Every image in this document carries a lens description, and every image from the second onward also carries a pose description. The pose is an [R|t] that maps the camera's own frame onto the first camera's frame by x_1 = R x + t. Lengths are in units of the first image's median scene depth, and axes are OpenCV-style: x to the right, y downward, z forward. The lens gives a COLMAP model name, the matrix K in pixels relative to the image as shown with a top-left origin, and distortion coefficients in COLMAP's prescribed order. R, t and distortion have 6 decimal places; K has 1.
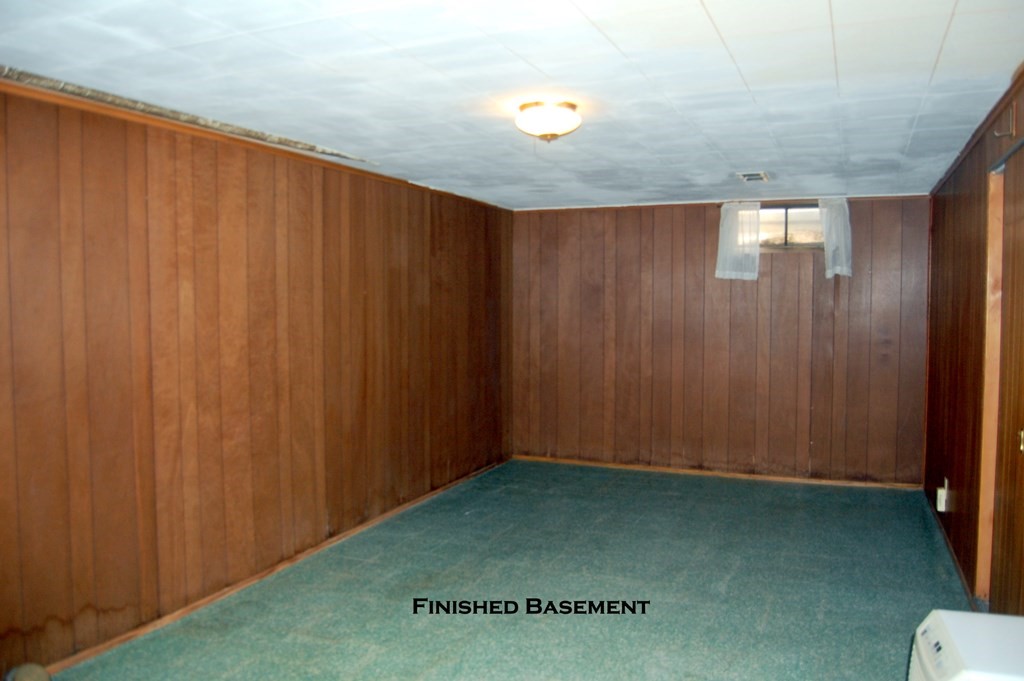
lens RADIAL K [[803.0, 0, 517.4], [0, 803.0, 341.7], [0, 0, 1]] dist [-0.094647, 0.038376]
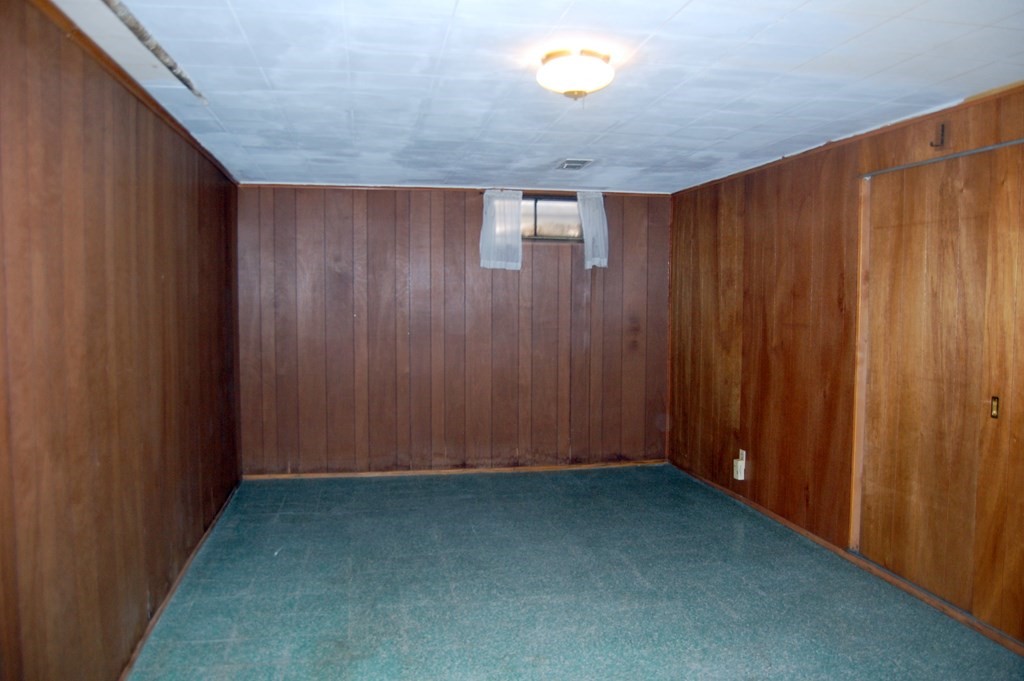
lens RADIAL K [[803.0, 0, 517.4], [0, 803.0, 341.7], [0, 0, 1]] dist [-0.094647, 0.038376]
pose [[0.833273, -0.030681, 0.552009, -0.263307], [0.026508, 0.999528, 0.015540, -0.004483], [-0.552226, 0.001684, 0.833693, 0.178781]]
